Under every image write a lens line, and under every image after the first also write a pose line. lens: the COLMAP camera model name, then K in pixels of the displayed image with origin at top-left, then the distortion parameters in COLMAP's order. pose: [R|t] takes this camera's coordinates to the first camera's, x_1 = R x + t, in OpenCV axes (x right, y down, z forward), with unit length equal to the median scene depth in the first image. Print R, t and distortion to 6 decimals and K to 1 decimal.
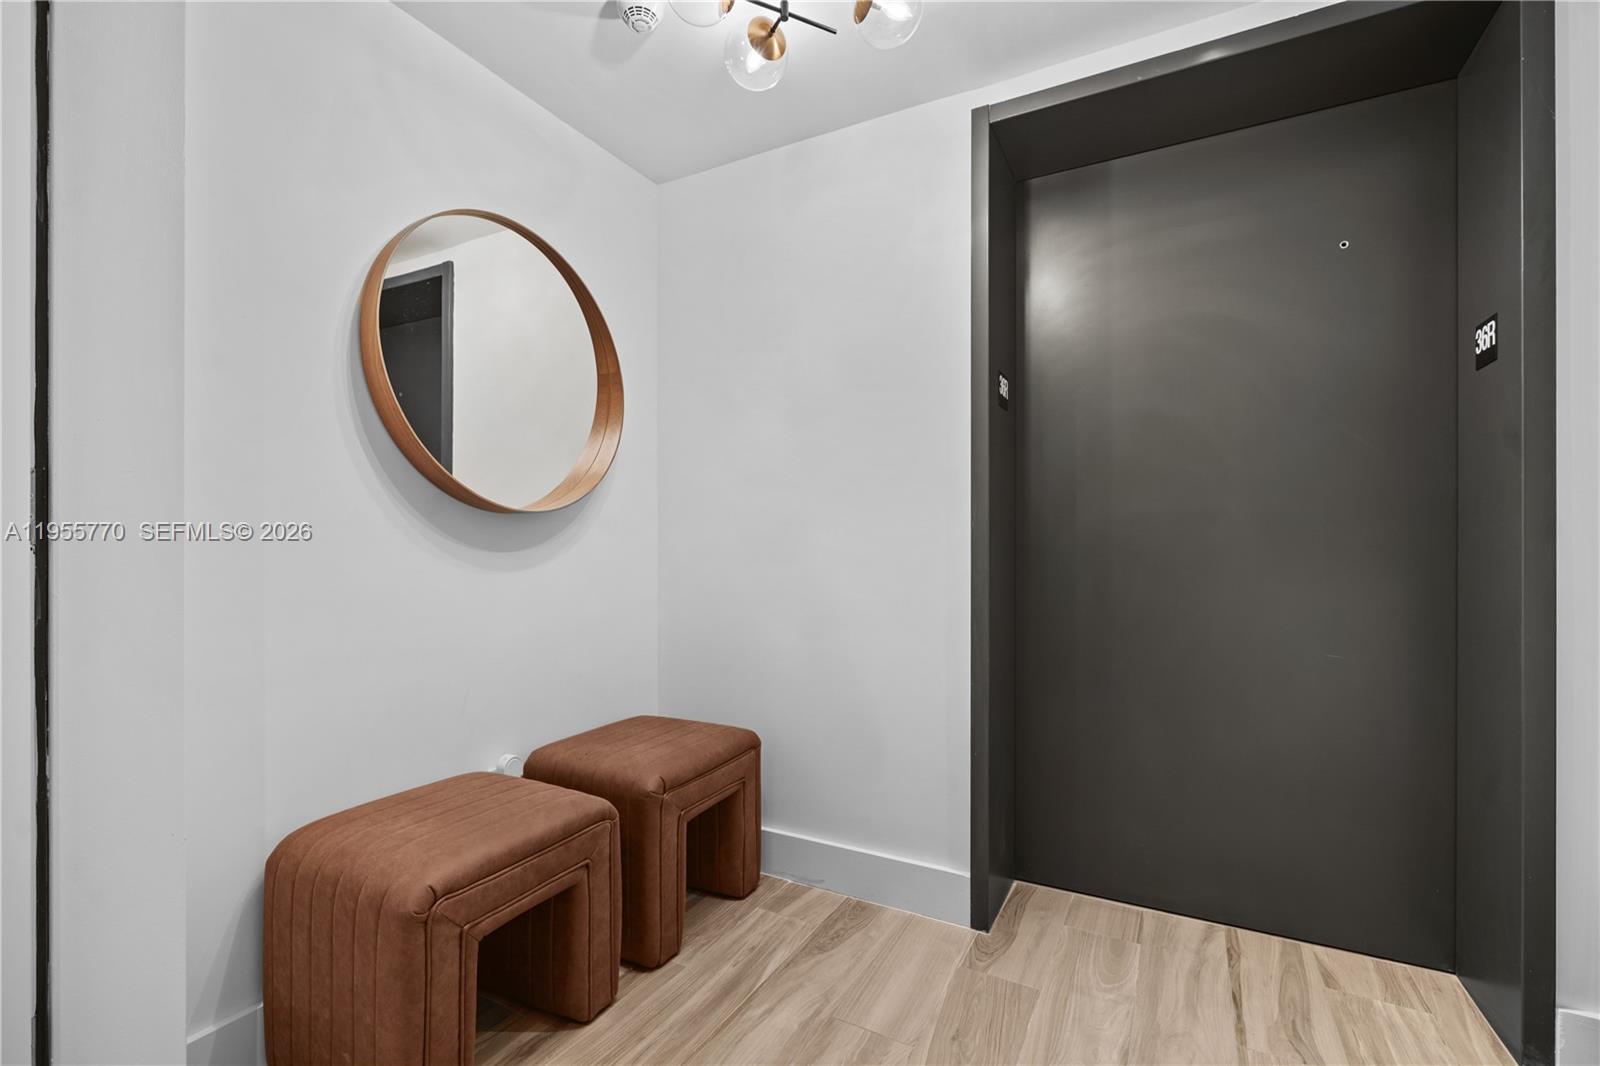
lens RADIAL K [[697.3, 0, 796.2], [0, 697.3, 540.7], [0, 0, 1]] dist [0.000585, 0.000582]
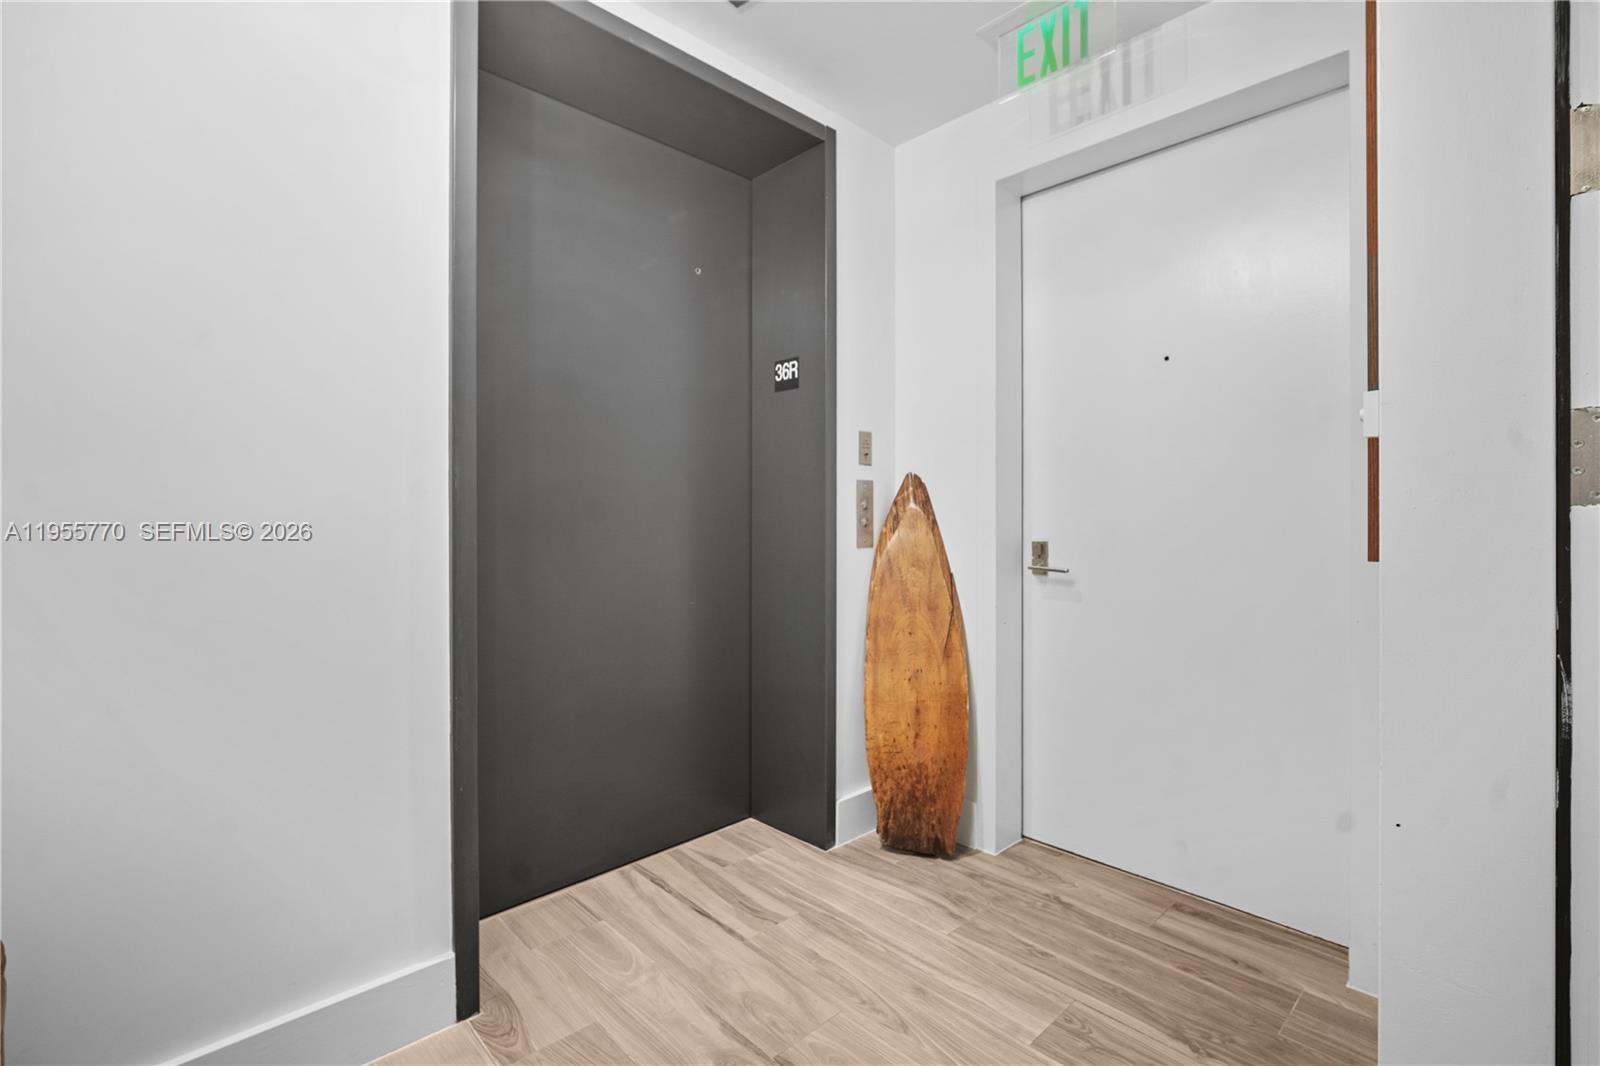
lens RADIAL K [[711.7, 0, 794.6], [0, 711.7, 529.7], [0, 0, 1]] dist [-0.003077, -0.000082]
pose [[0.327642, -0.020126, 0.944587, -0.392887], [-0.004739, 0.999725, 0.022945, 0.005241], [-0.944790, -0.011994, 0.327457, 0.472314]]
